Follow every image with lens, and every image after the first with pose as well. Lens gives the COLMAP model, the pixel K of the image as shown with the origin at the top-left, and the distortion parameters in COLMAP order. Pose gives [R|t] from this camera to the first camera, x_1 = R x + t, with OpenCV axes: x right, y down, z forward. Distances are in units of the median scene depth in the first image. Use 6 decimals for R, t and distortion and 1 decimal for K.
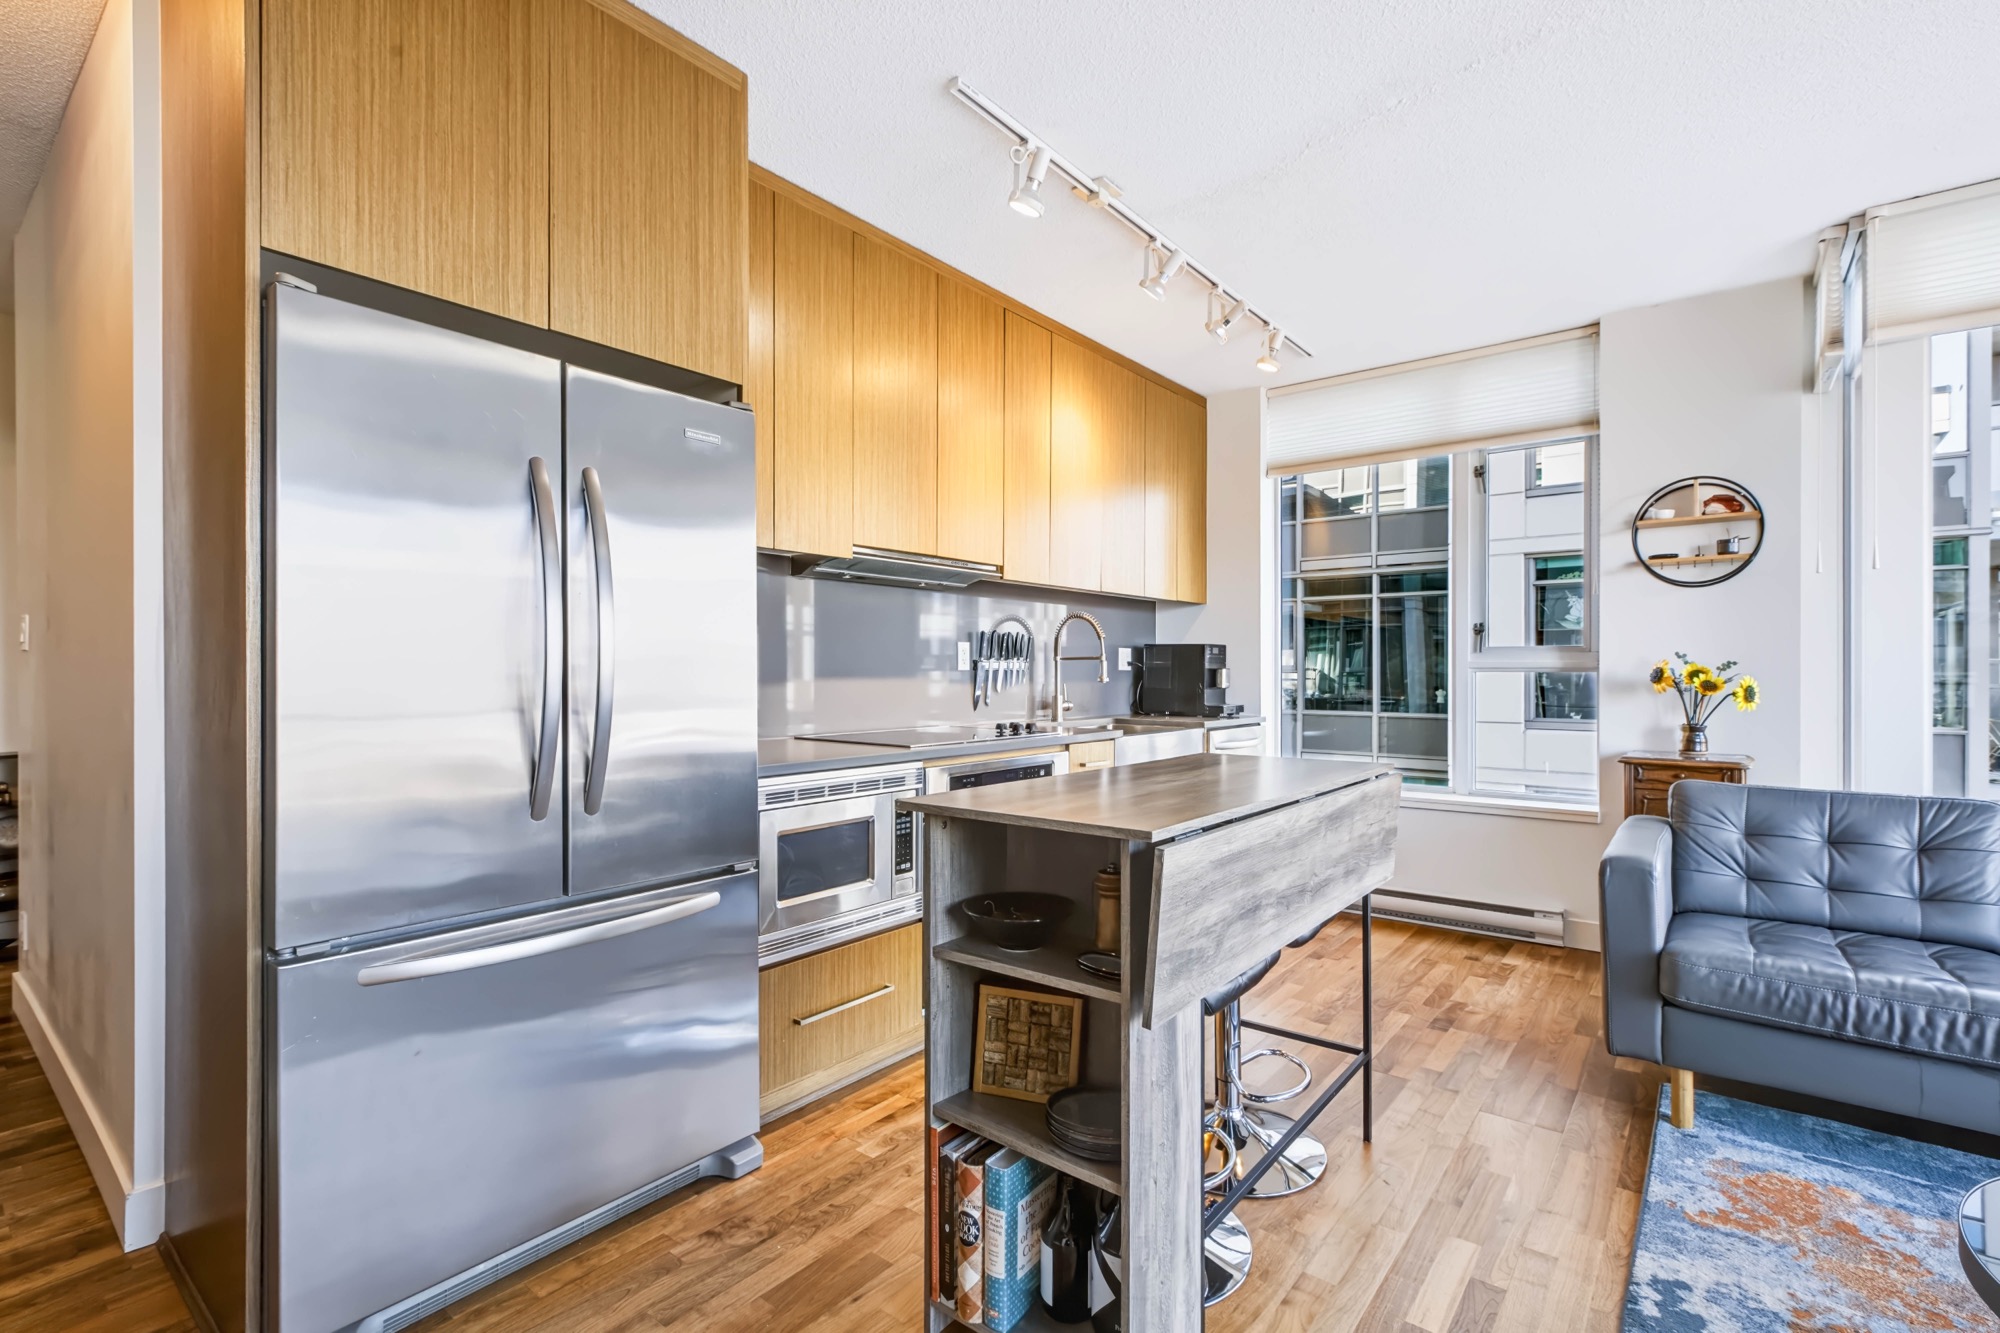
lens RADIAL K [[926.6, 0, 1009.3], [0, 926.6, 668.6], [0, 0, 1]] dist [0.002672, -0.001370]
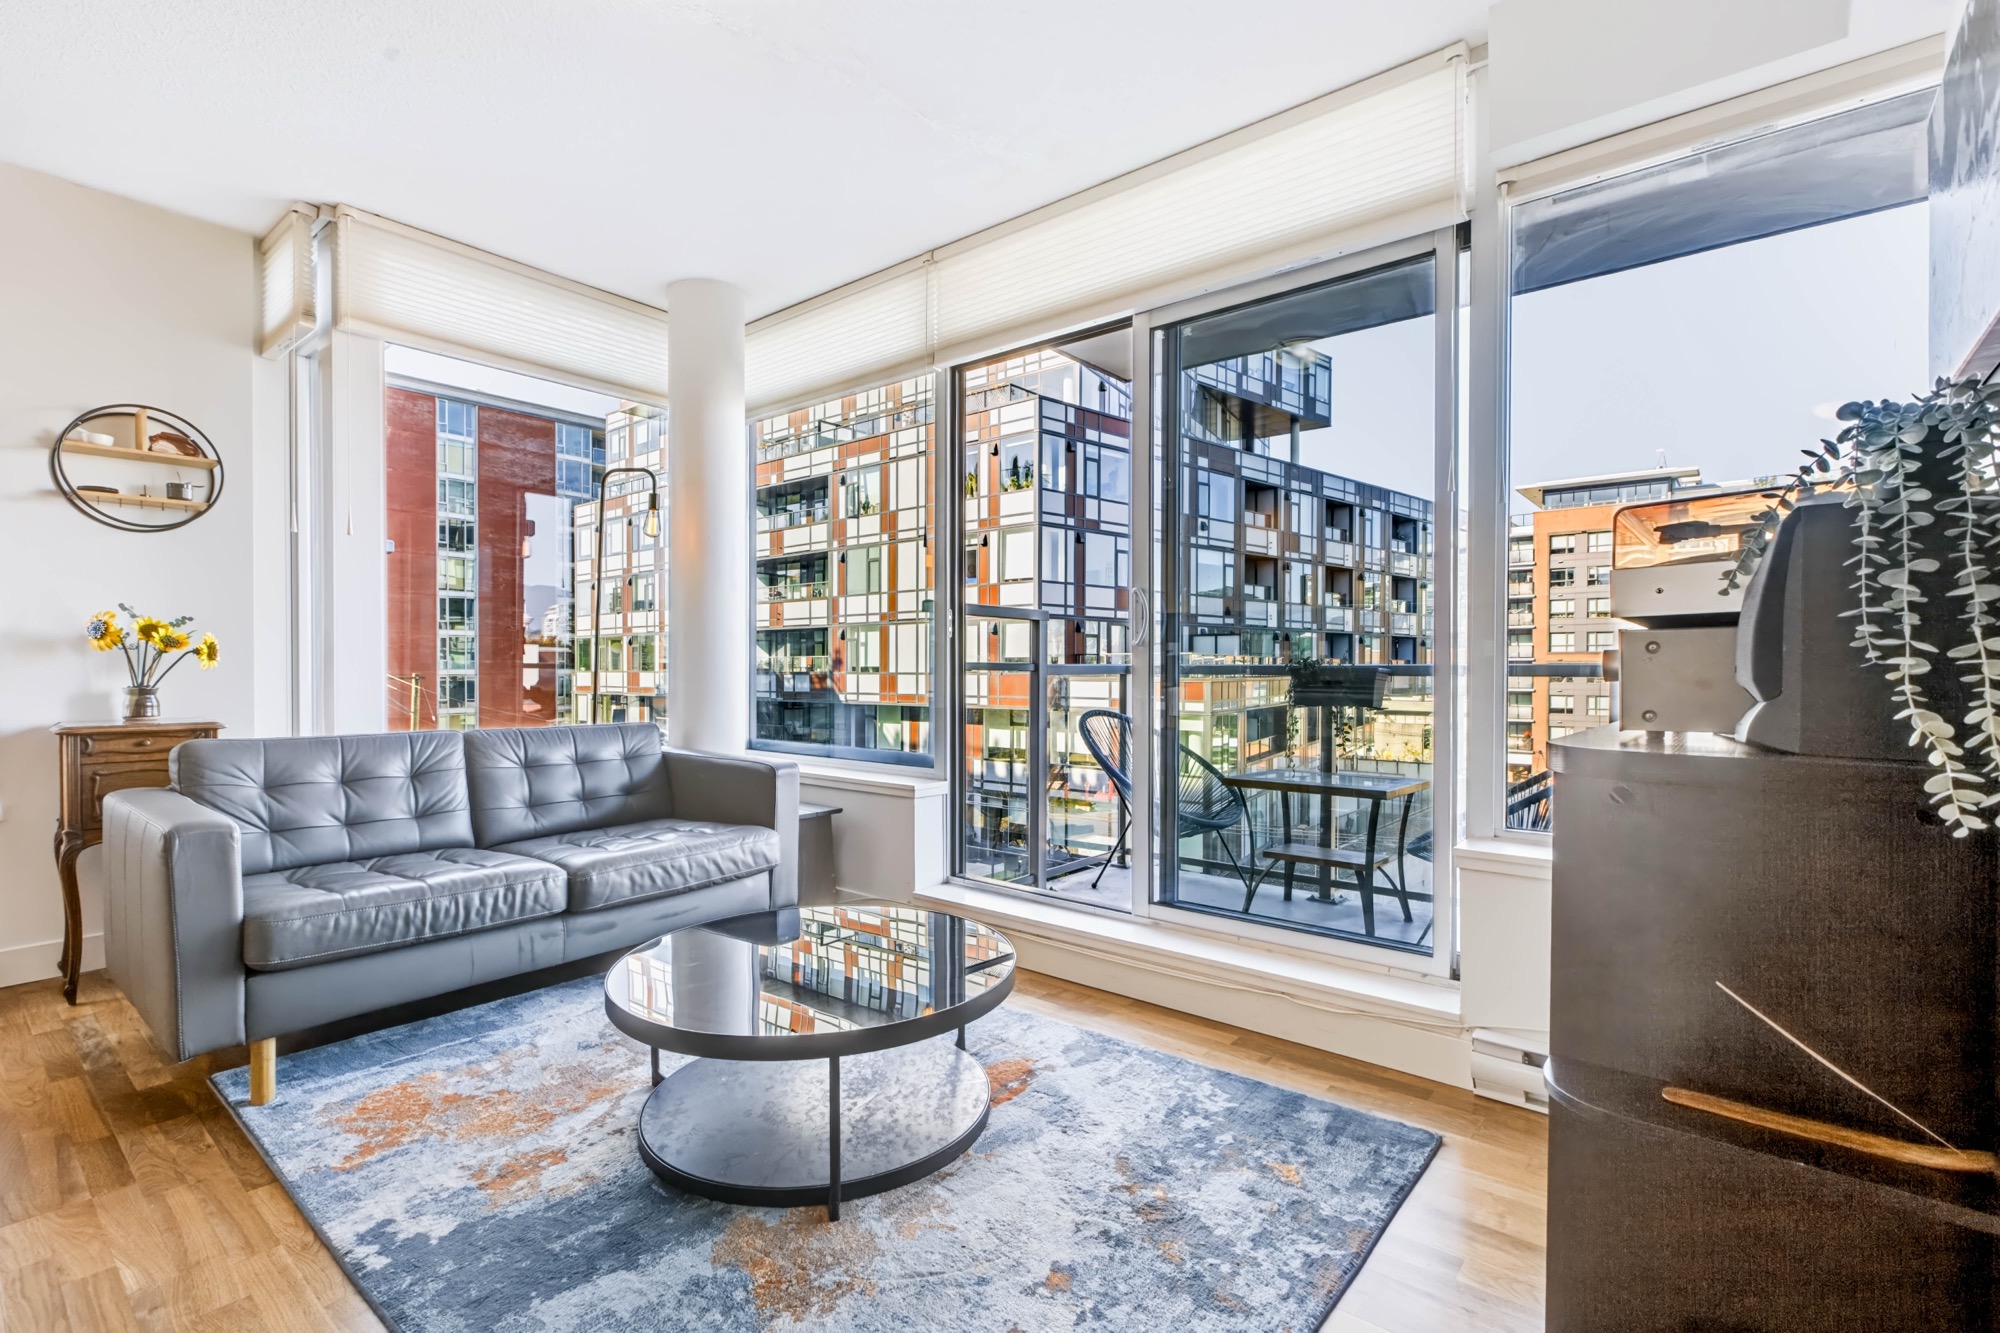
lens RADIAL K [[902.1, 0, 1001.5], [0, 902.1, 670.1], [0, 0, 1]] dist [0.001871, 0.000323]
pose [[0.027721, -0.006044, 0.999597, -0.157795], [-0.003215, 0.999976, 0.006136, 0.058123], [-0.999611, -0.003384, 0.027701, 0.253610]]
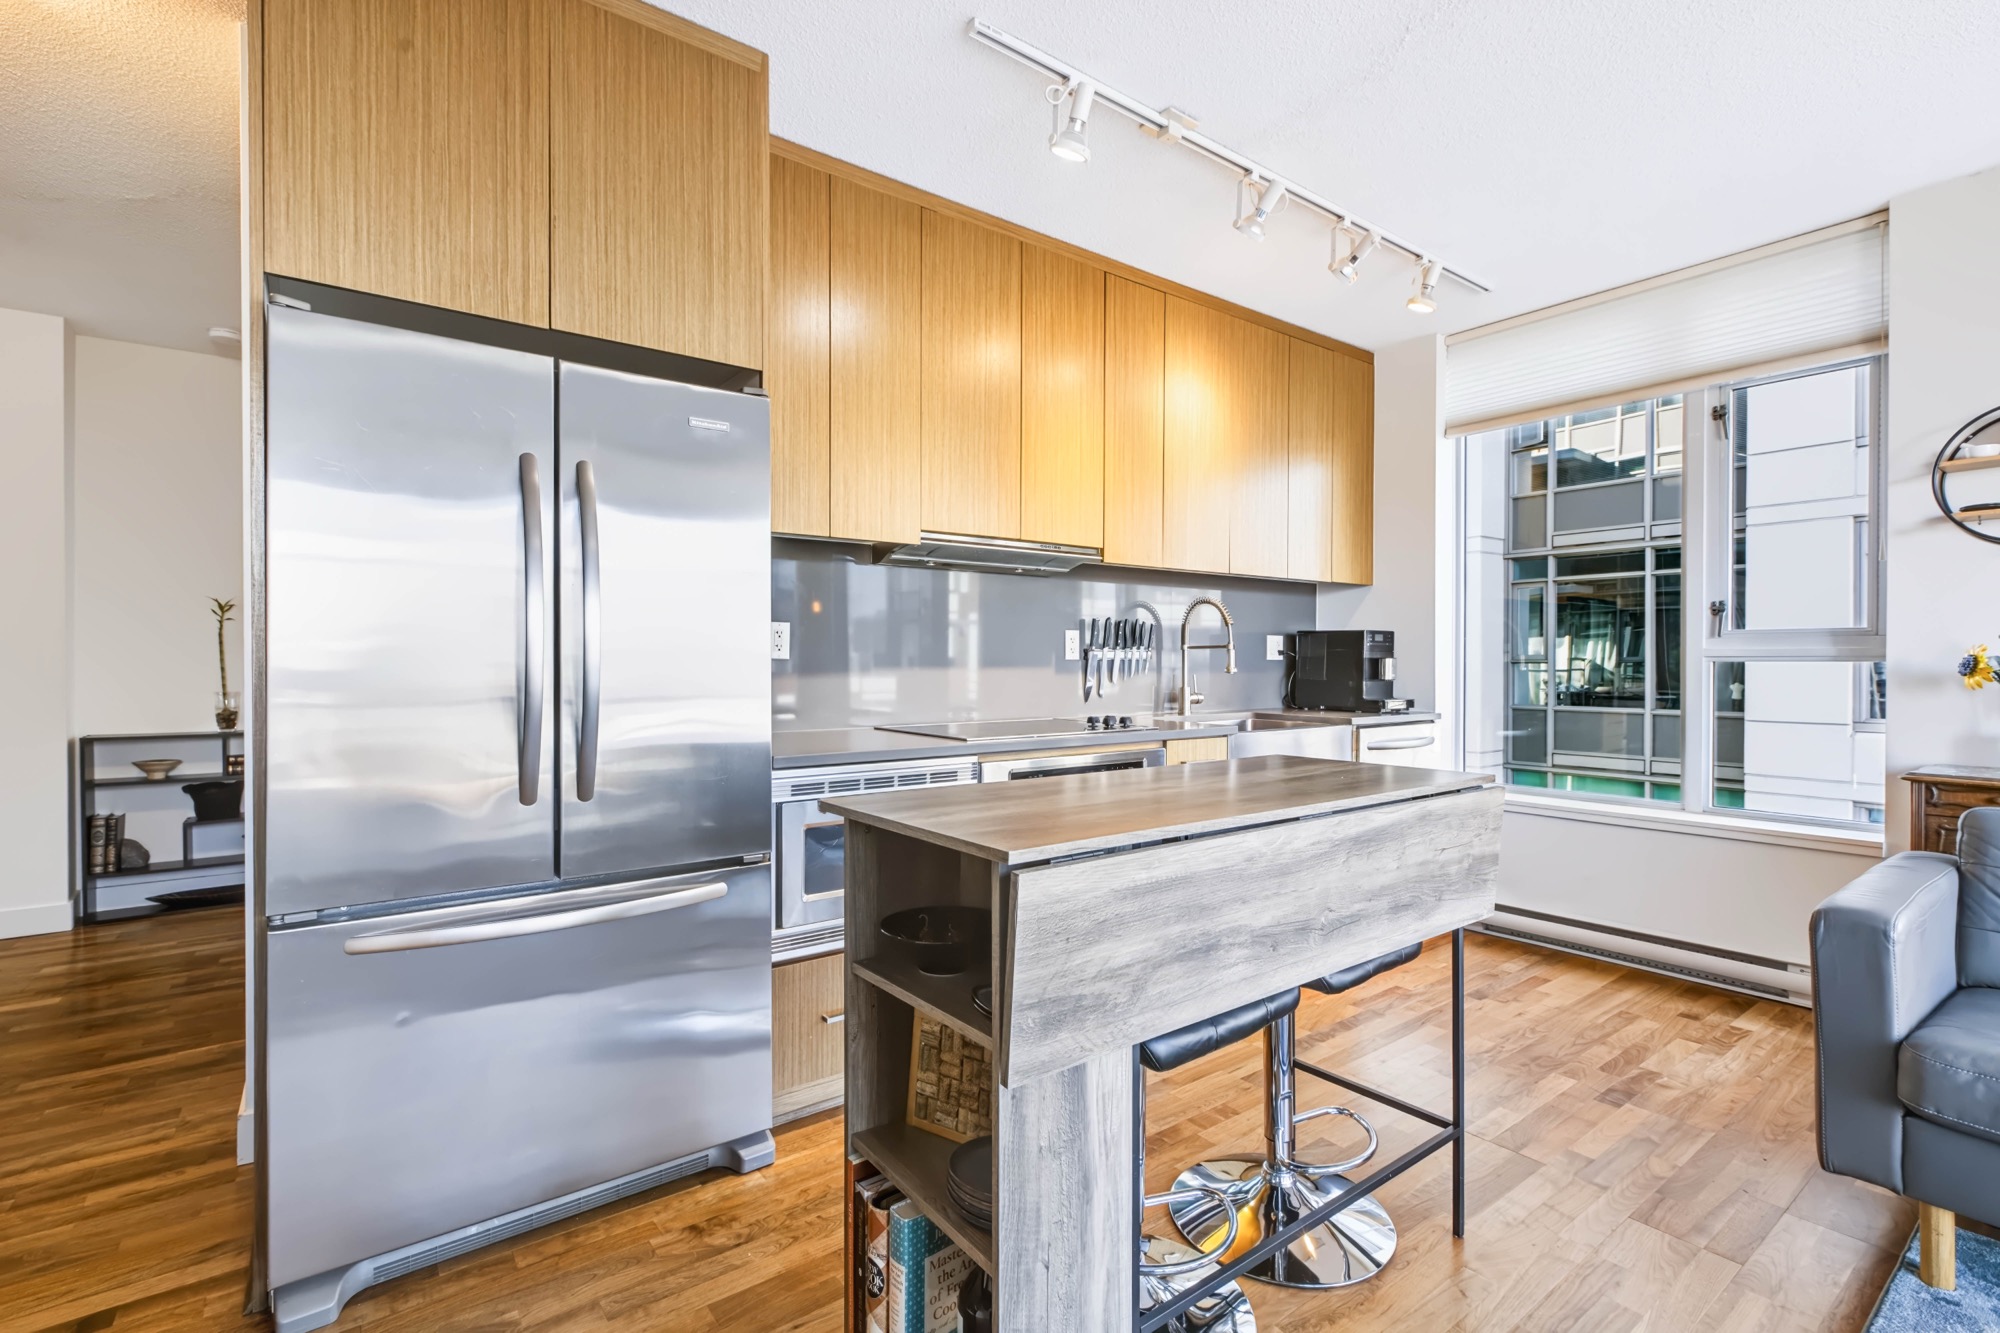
lens RADIAL K [[923.1, 0, 997.2], [0, 923.1, 663.7], [0, 0, 1]] dist [0.002650, -0.001351]
pose [[0.965870, 0.000300, -0.259027, 0.209307], [0.001112, 0.999985, 0.005304, 0.001230], [0.259025, -0.005411, 0.965856, 0.114128]]
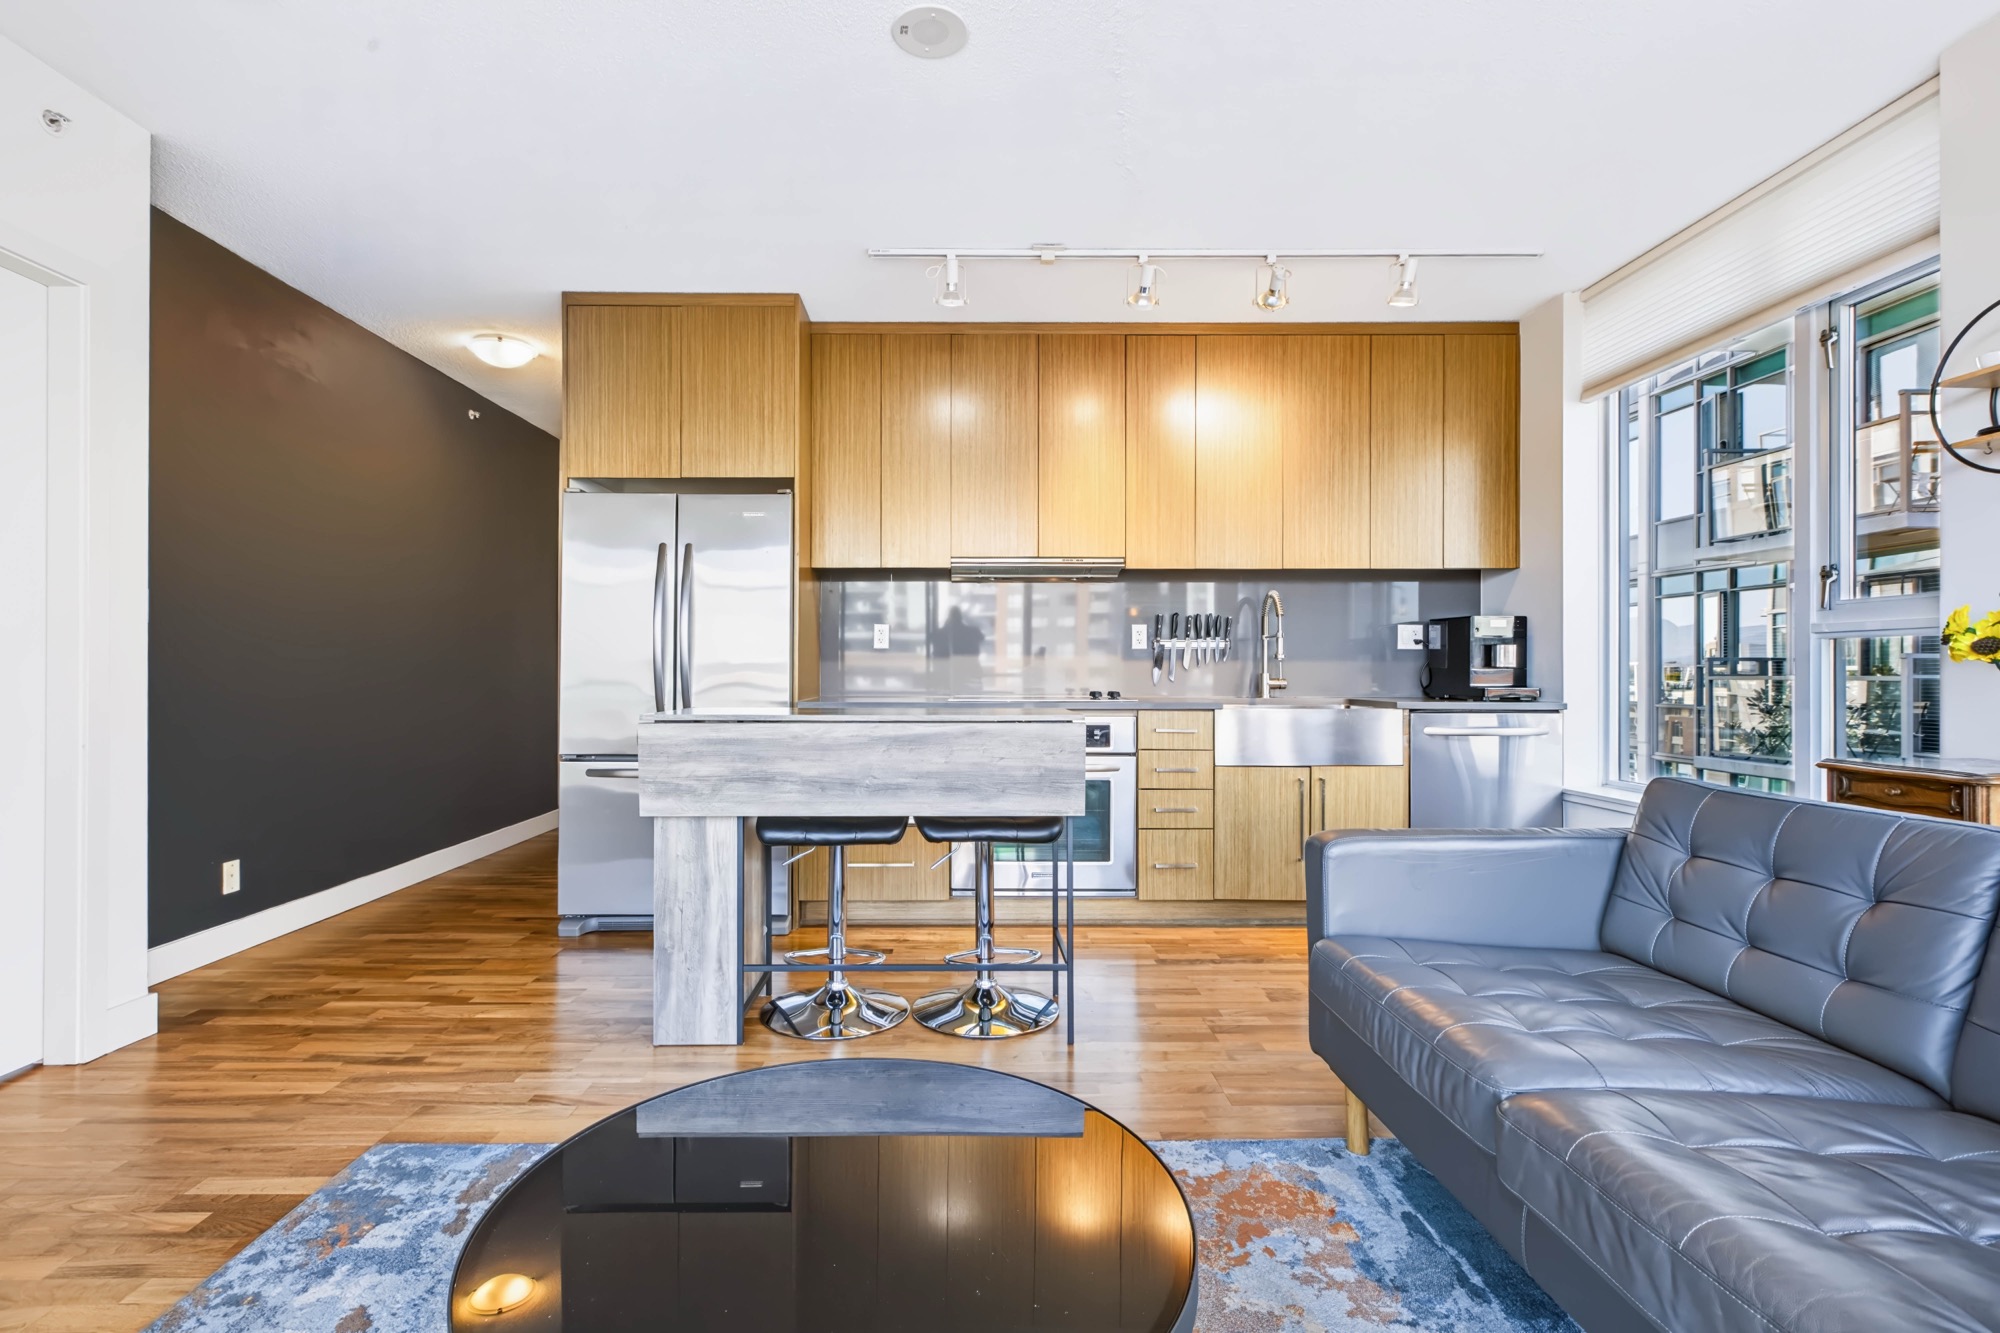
lens RADIAL K [[922.5, 0, 948.4], [0, 922.5, 667.8], [0, 0, 1]] dist [0.001336, 0.000175]
pose [[0.616379, -0.004072, -0.787439, 1.221836], [0.002390, 0.999992, -0.003300, 0.049396], [0.787446, 0.000152, 0.616384, 0.181150]]
